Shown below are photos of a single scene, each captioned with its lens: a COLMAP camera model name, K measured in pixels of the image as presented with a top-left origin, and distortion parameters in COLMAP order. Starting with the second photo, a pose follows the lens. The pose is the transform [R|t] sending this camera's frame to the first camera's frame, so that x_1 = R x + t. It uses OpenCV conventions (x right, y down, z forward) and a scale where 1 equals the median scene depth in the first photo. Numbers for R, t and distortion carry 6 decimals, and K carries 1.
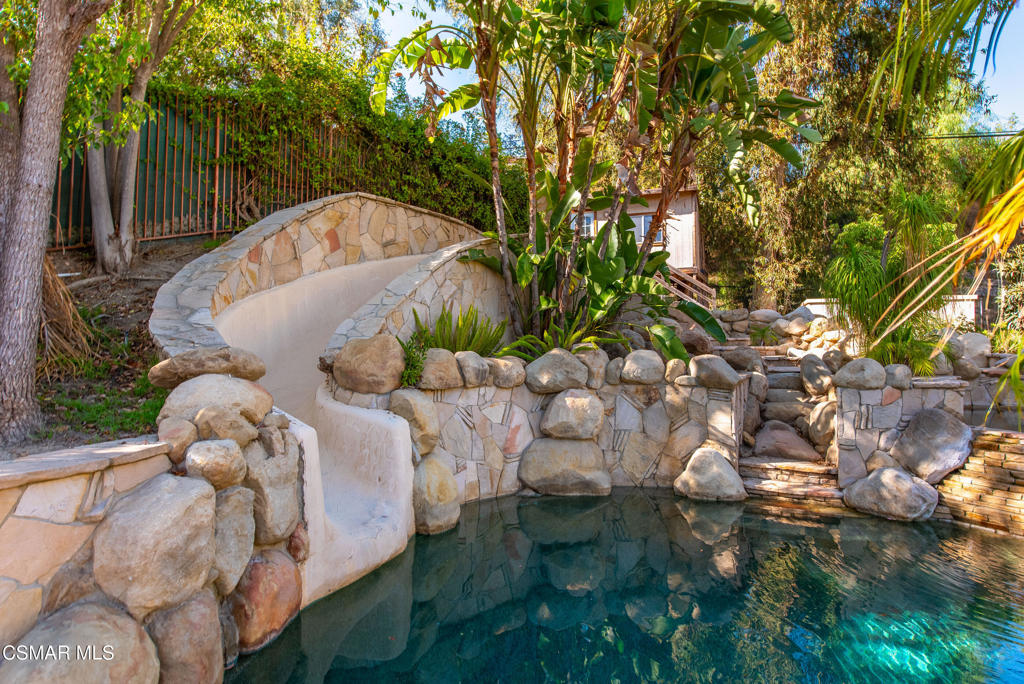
lens RADIAL K [[595.6, 0, 512.3], [0, 595.6, 344.1], [0, 0, 1]] dist [0.001663, 0.000042]
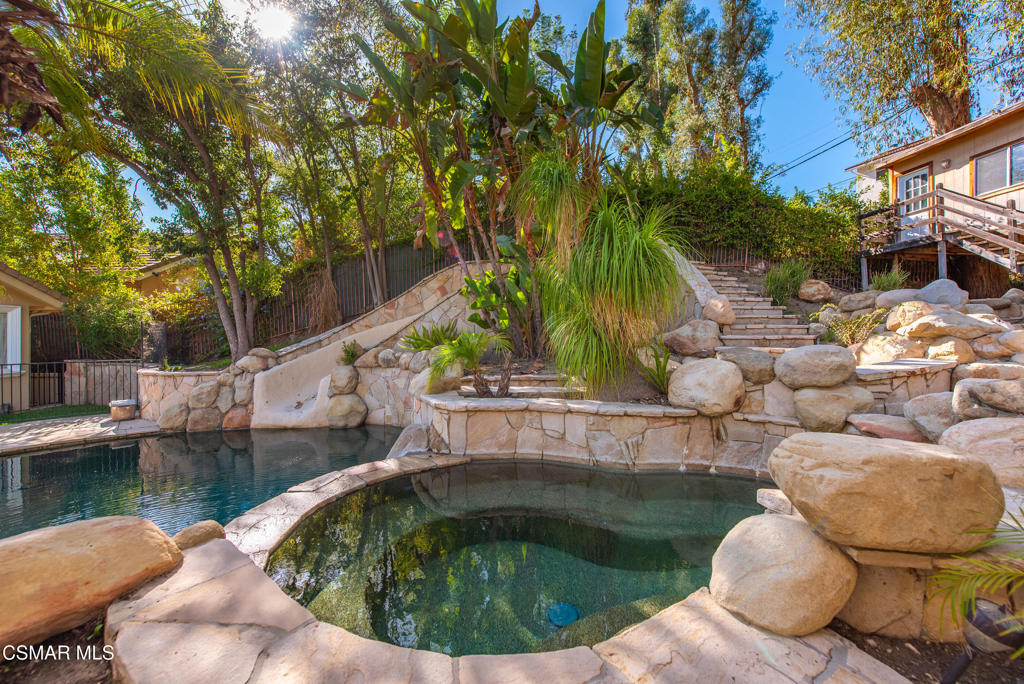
lens RADIAL K [[408.5, 0, 512.5], [0, 408.5, 340.8], [0, 0, 1]] dist [-0.000208, -0.000004]
pose [[0.383784, 0.002588, -0.923419, 1.114182], [0.009260, 0.999935, 0.006651, -0.015615], [0.923376, -0.011103, 0.383736, 0.733066]]
